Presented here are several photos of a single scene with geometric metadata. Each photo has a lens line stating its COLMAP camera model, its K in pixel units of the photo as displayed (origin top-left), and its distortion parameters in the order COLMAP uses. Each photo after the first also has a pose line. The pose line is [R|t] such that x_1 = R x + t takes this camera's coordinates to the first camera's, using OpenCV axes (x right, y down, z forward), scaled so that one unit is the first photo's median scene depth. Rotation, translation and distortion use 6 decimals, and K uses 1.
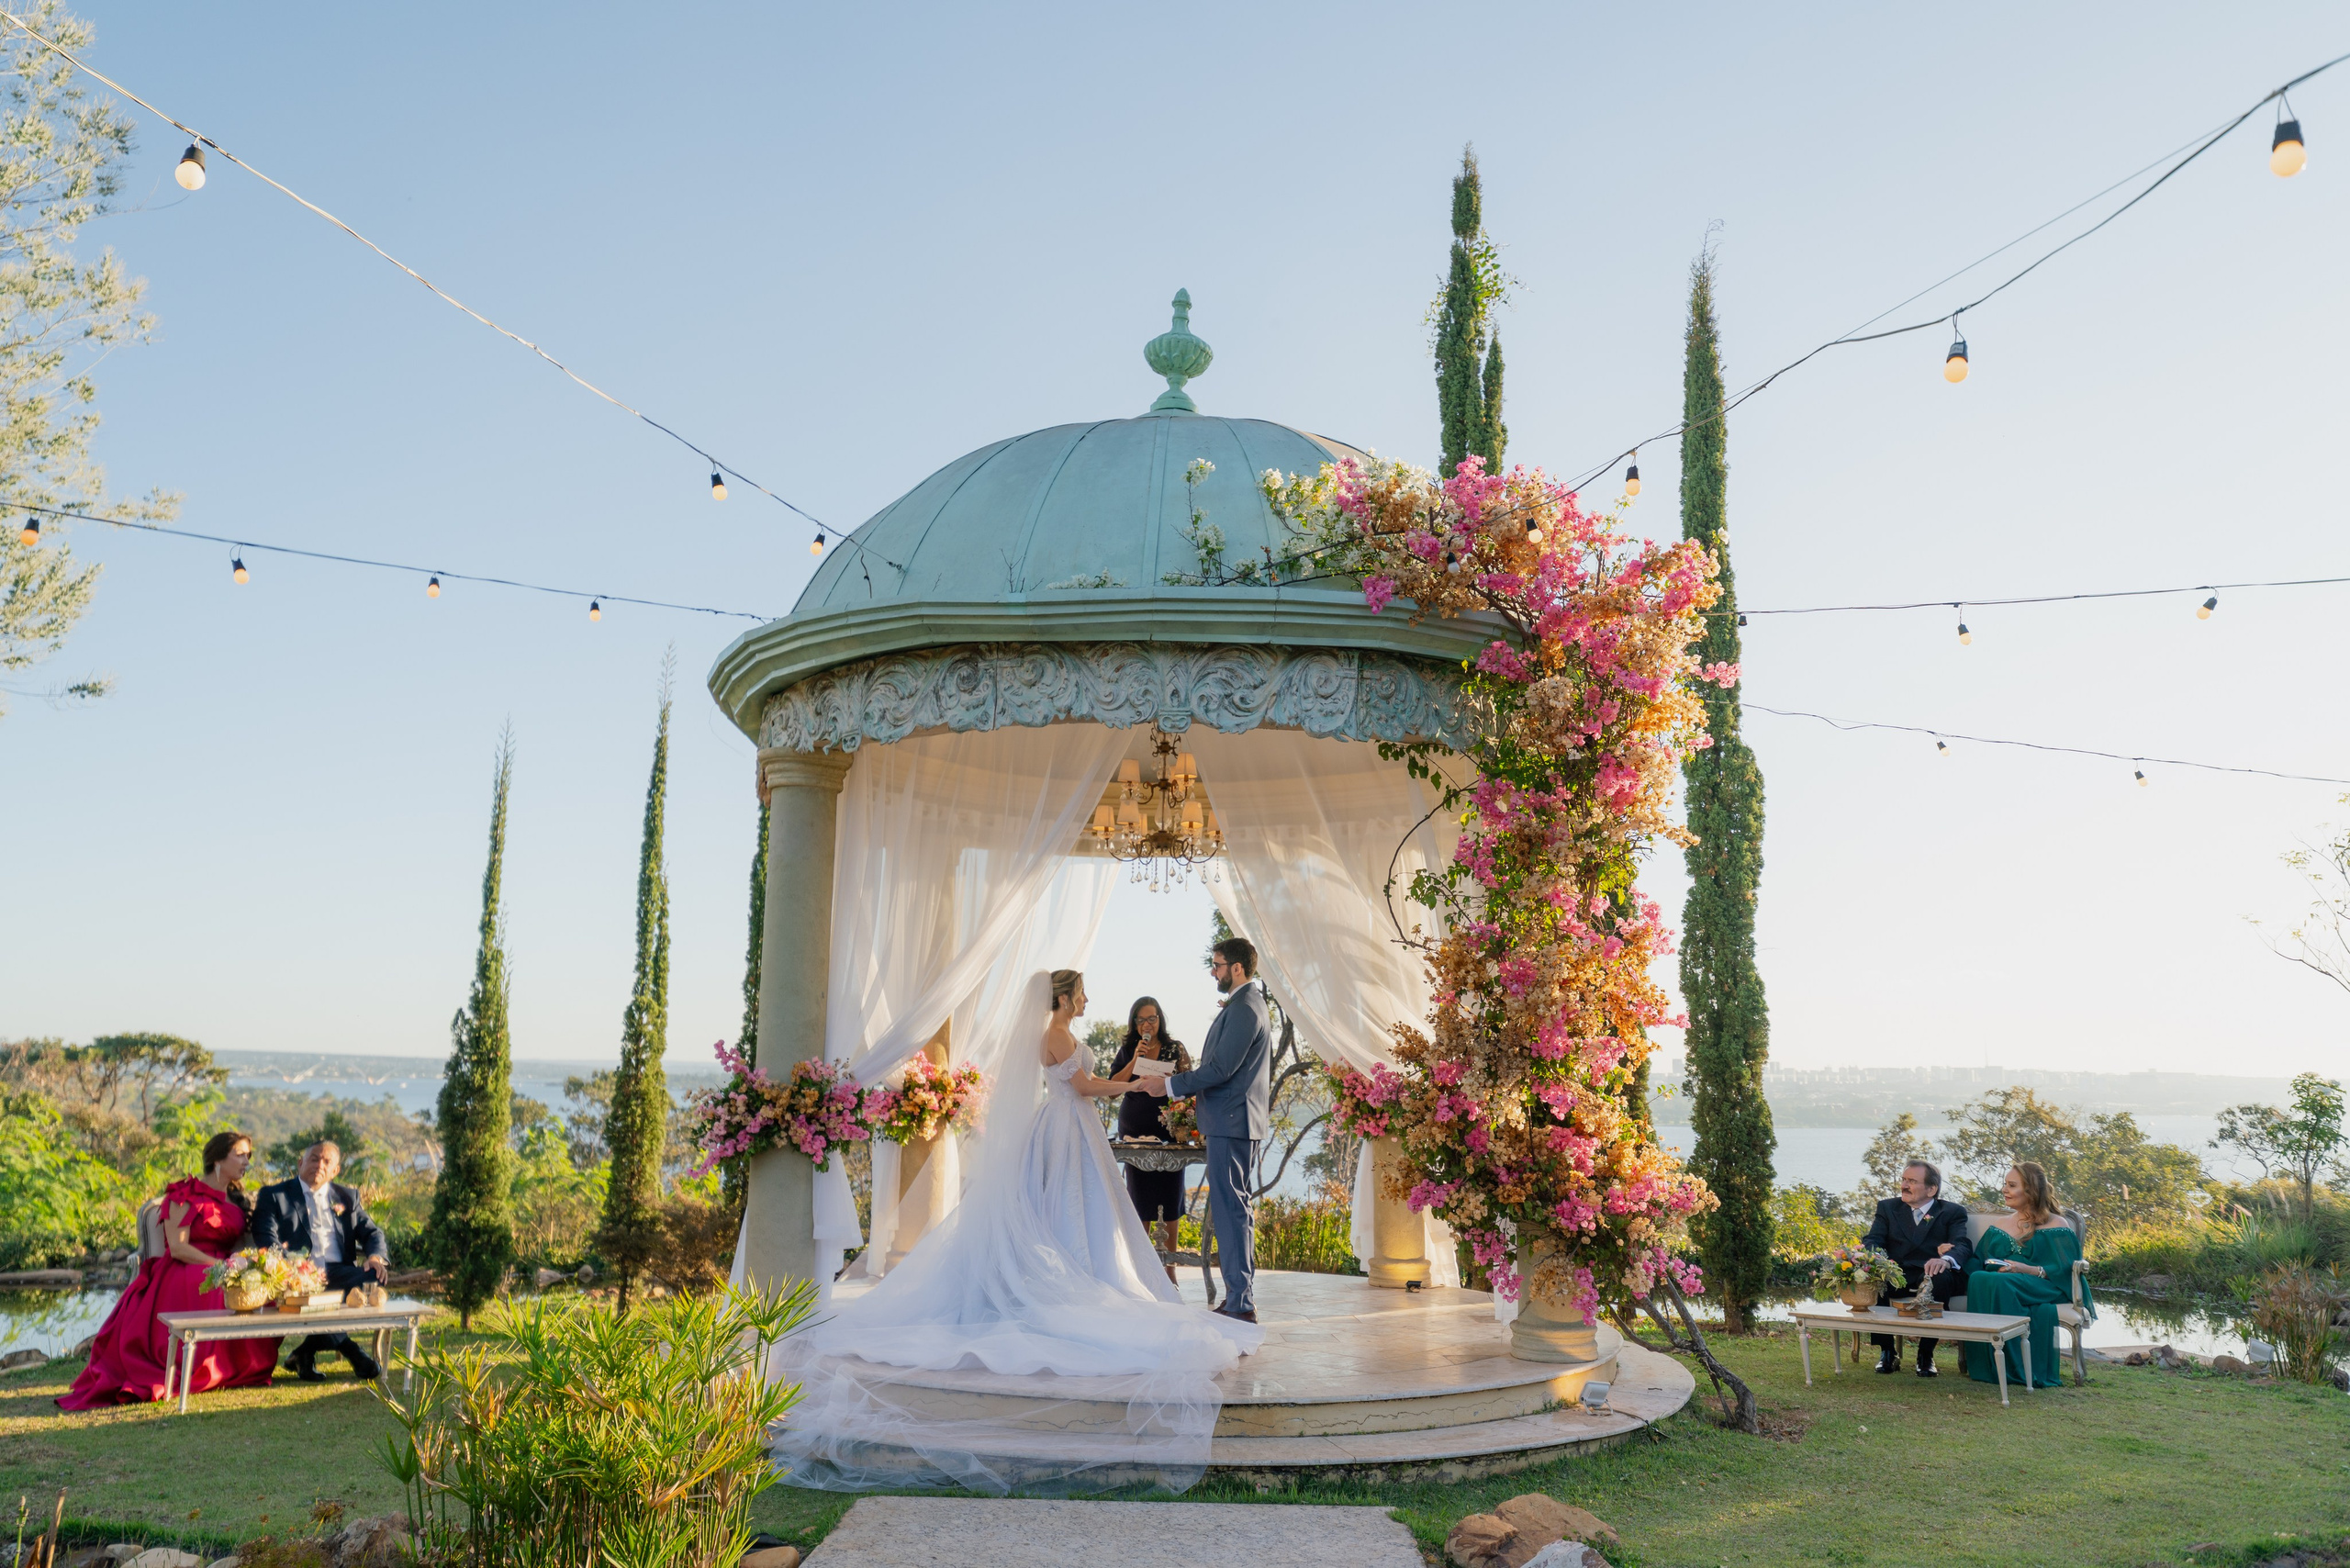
lens RADIAL K [[1637.2, 0, 1155.5], [0, 1637.2, 797.7], [0, 0, 1]] dist [0.006723, 0.001914]
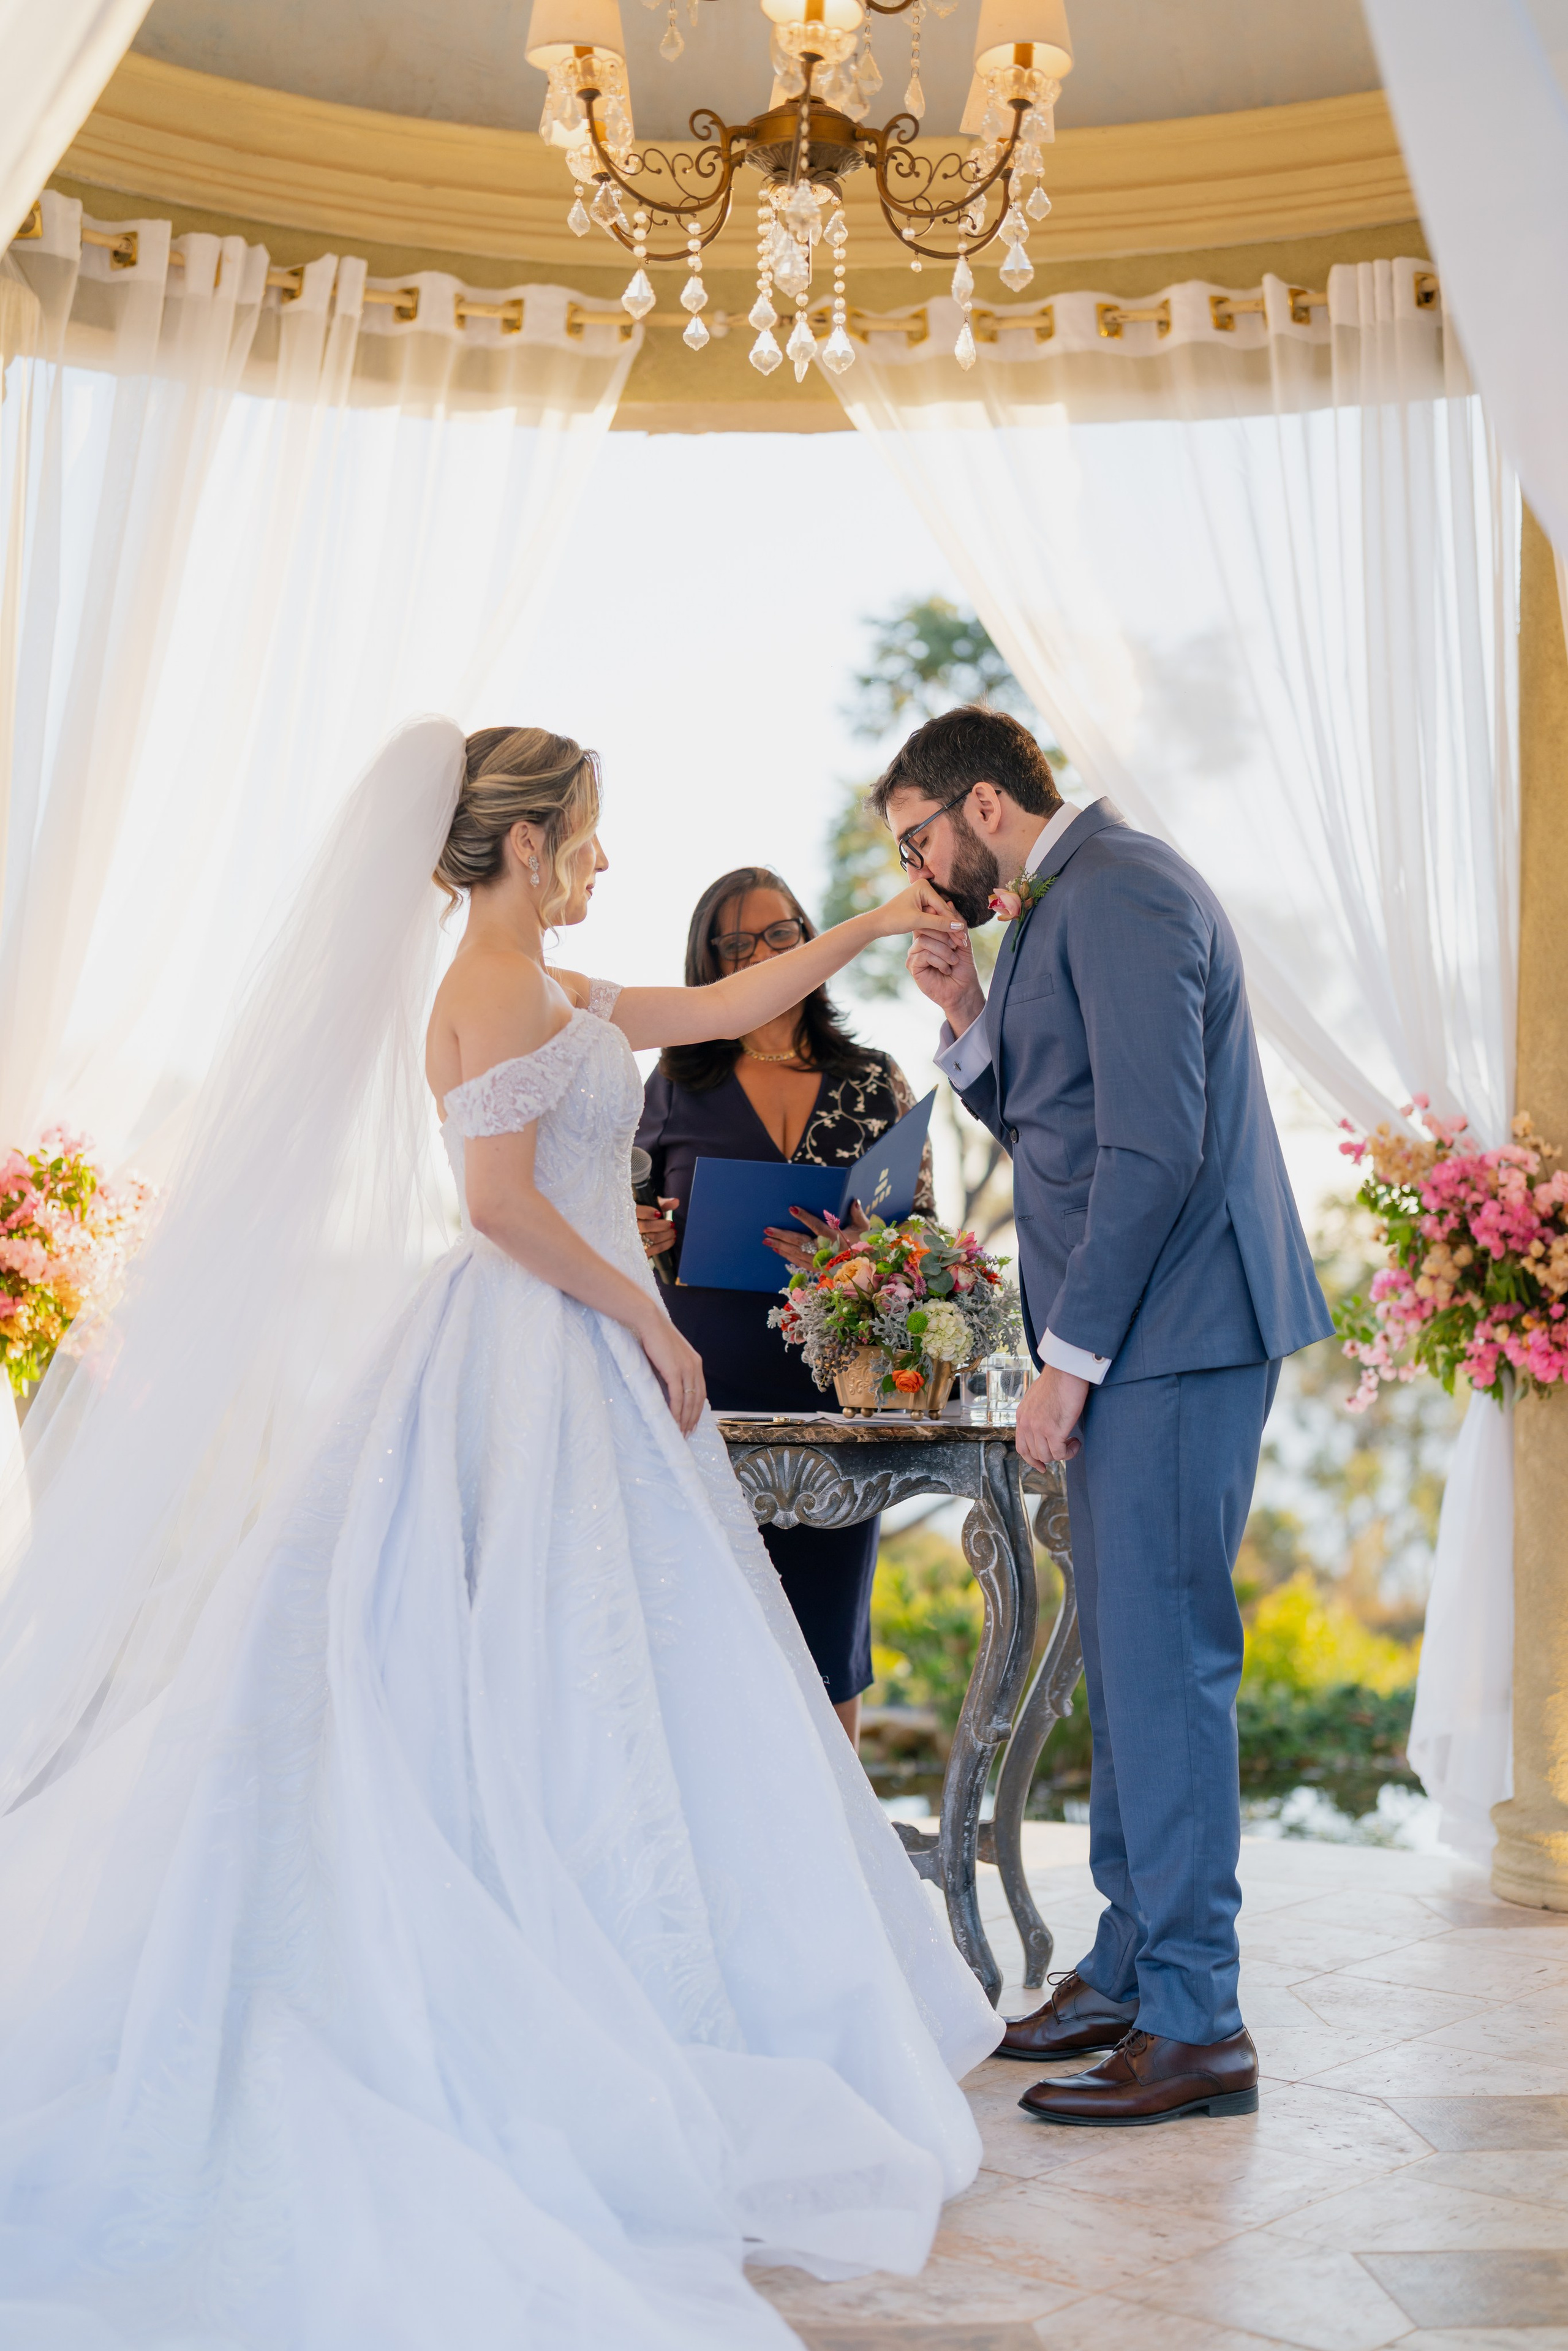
lens RADIAL K [[3228.7, 0, 775.8], [0, 3228.7, 1203.8], [0, 0, 1]] dist [0.010271, 0.090497]
pose [[0.999311, -0.004763, 0.036802, -0.020185], [-0.000838, 0.988580, 0.150693, 0.128688], [-0.037100, -0.150620, 0.987895, 0.640022]]
